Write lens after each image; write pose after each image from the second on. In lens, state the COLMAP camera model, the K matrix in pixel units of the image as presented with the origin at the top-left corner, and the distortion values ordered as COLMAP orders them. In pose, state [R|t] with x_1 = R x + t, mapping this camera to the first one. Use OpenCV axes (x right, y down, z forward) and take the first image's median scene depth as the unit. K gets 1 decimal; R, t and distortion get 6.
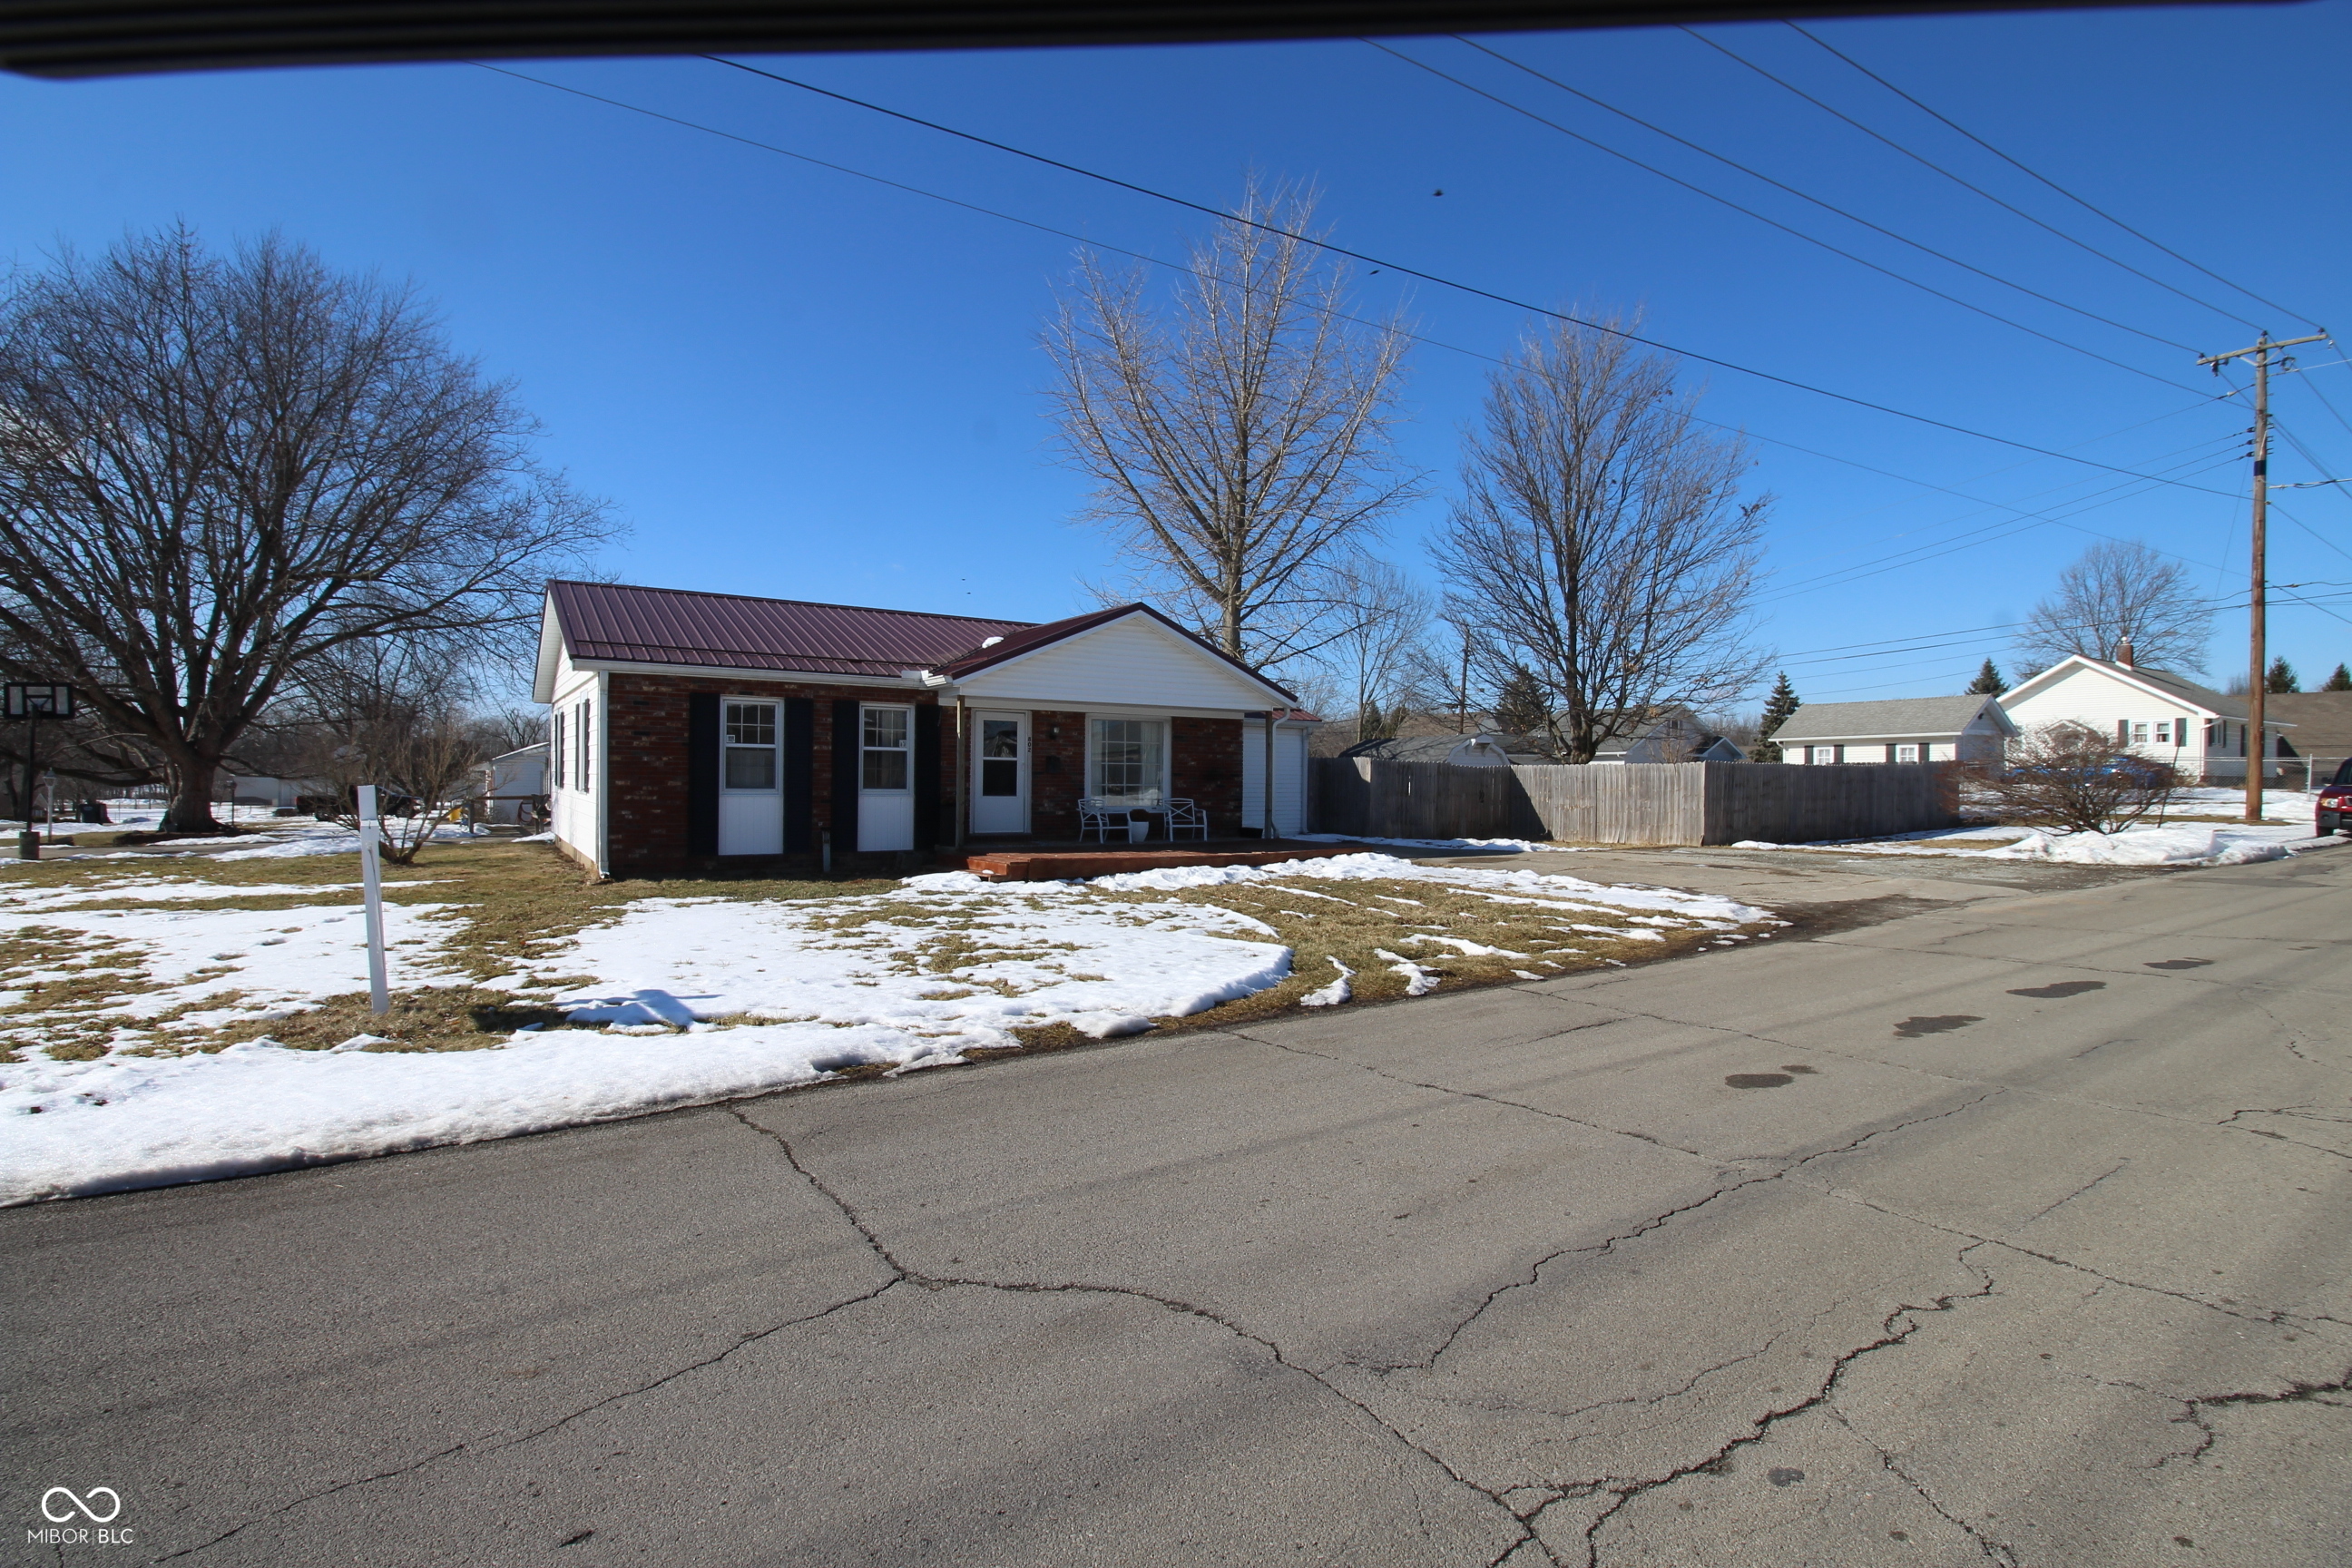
lens RADIAL K [[1104.1, 0, 1171.3], [0, 1104.1, 786.8], [0, 0, 1]] dist [-0.010627, -0.000290]
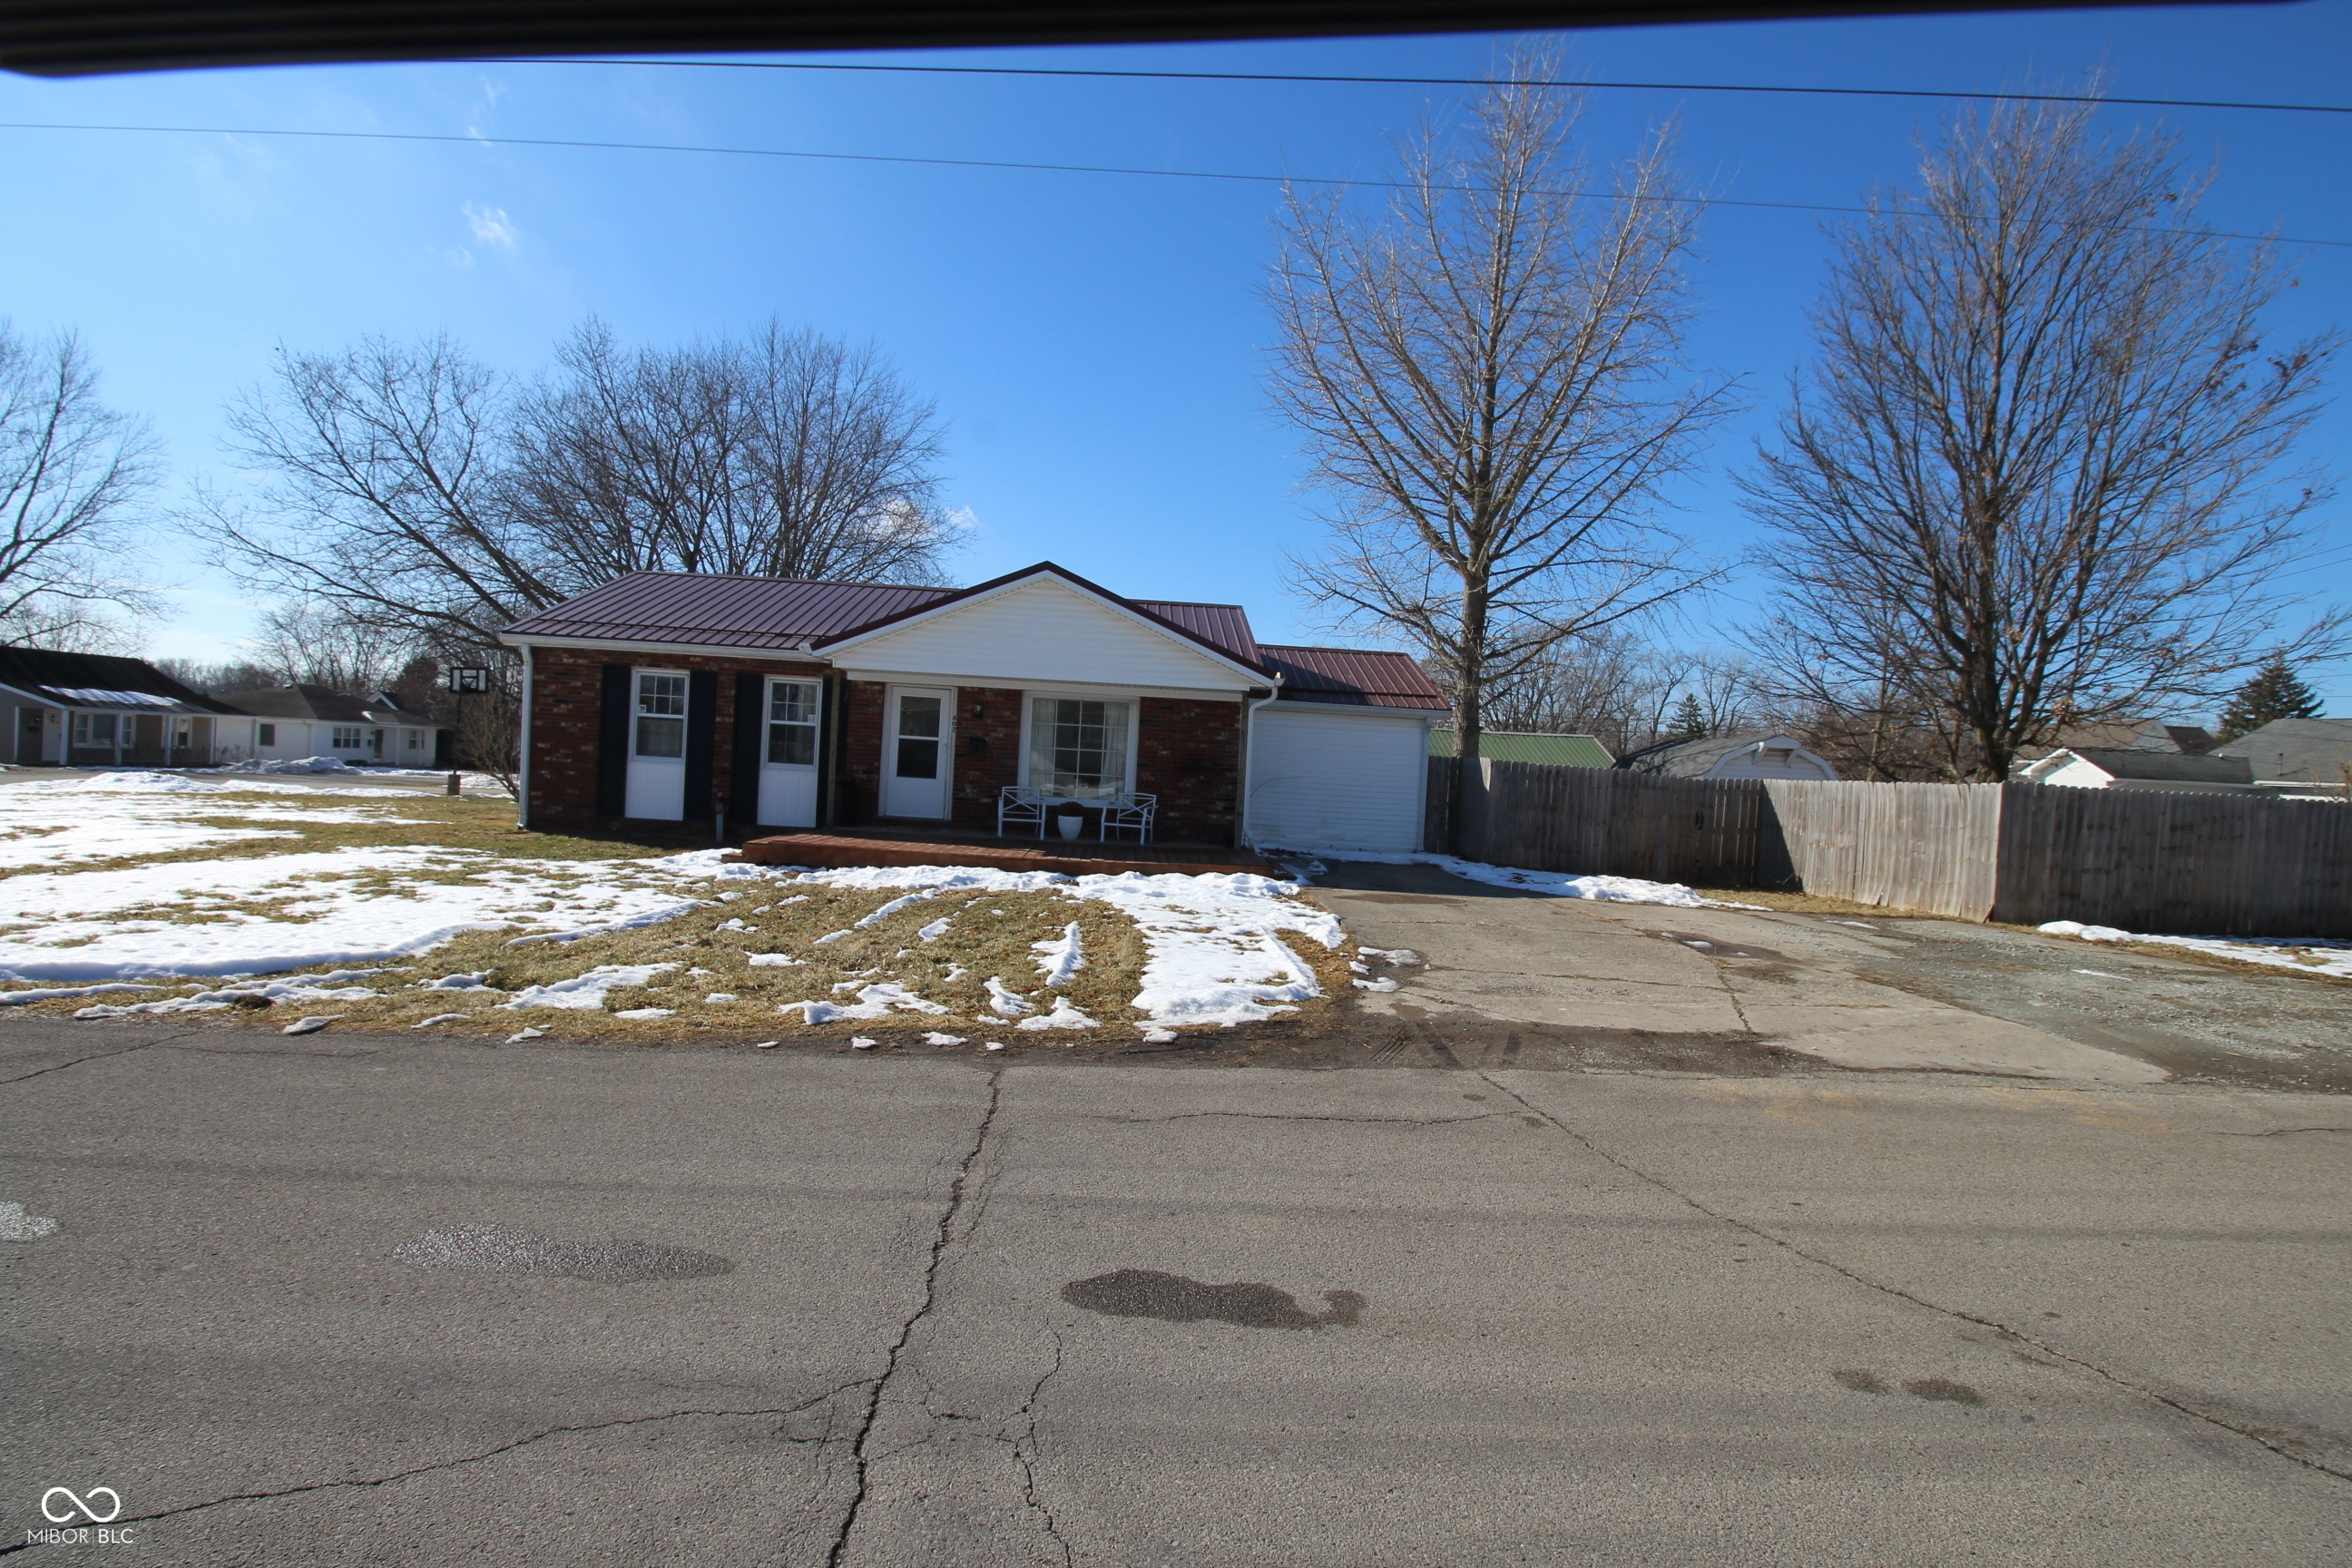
lens RADIAL K [[1104.1, 0, 1175.8], [0, 1104.1, 769.6], [0, 0, 1]] dist [-0.010627, -0.000290]
pose [[0.854236, 0.040514, -0.518304, 0.506521], [-0.051029, 0.998679, -0.006040, -0.004070], [0.517375, 0.031608, 0.855175, 0.310667]]
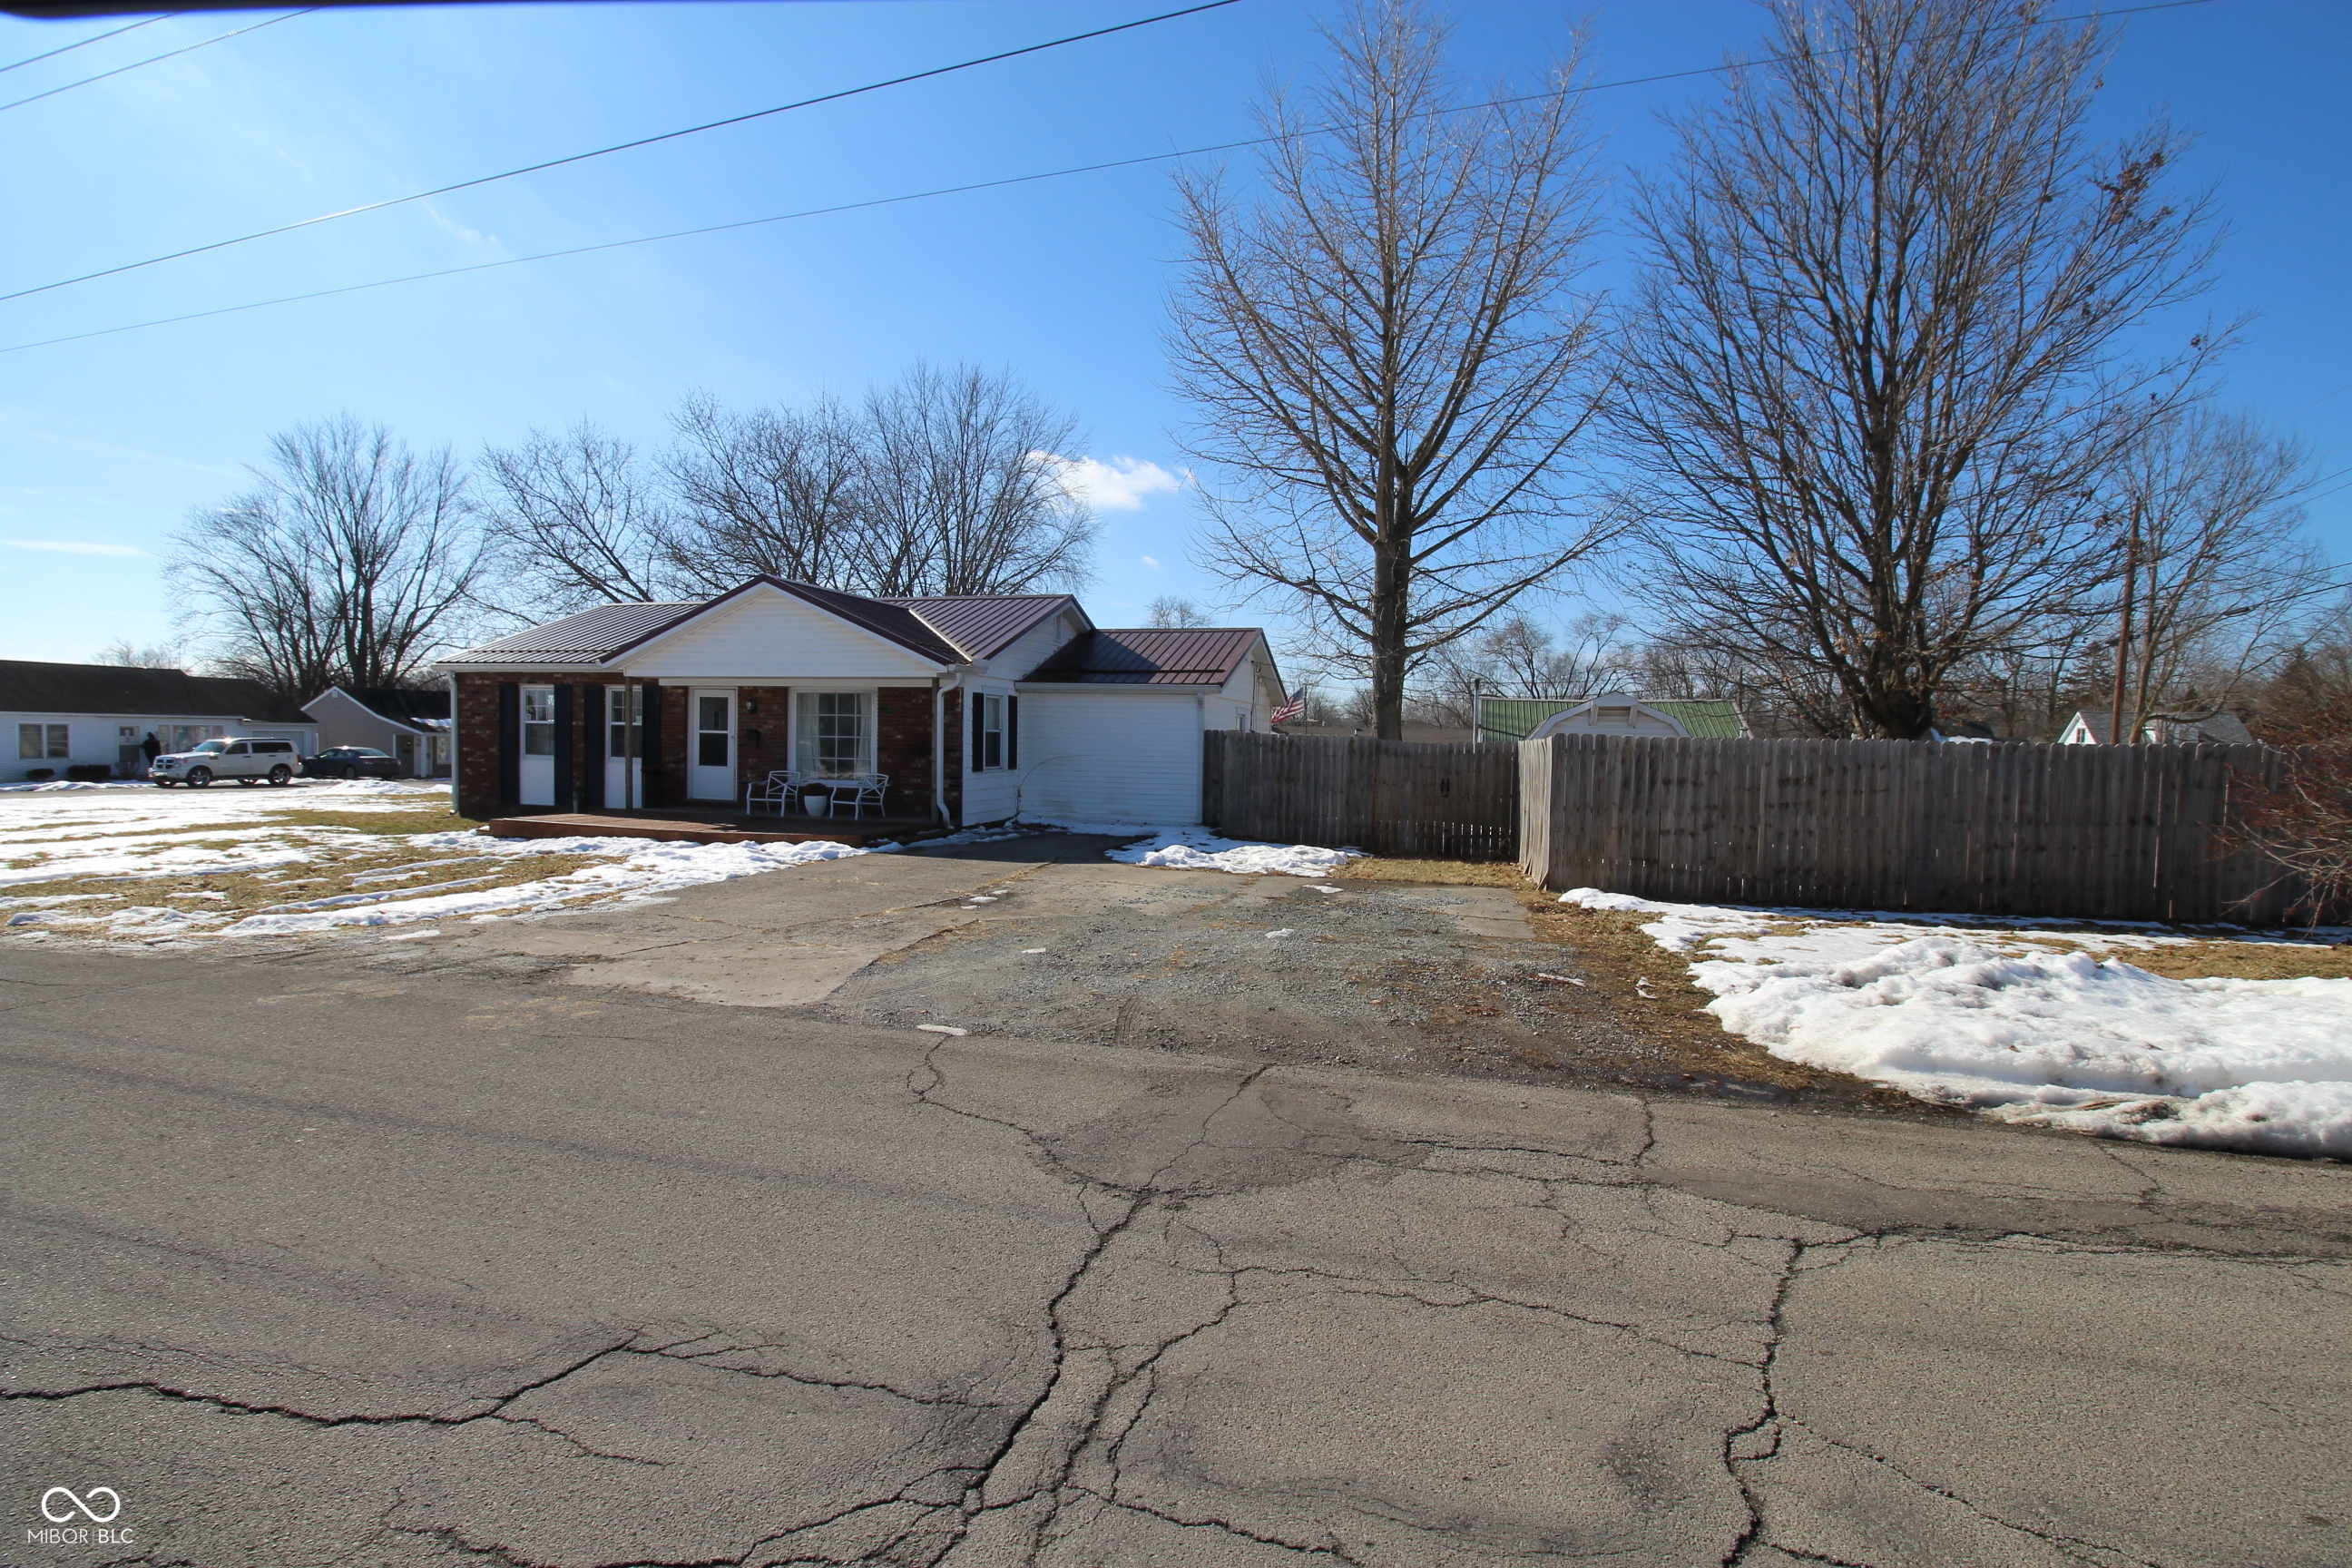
lens RADIAL K [[1104.1, 0, 1177.1], [0, 1104.1, 782.8], [0, 0, 1]] dist [-0.010627, -0.000290]
pose [[0.651494, 0.032635, -0.757952, 0.958418], [-0.019652, 0.999465, 0.026142, -0.012510], [0.758399, -0.002136, 0.651787, 0.625915]]
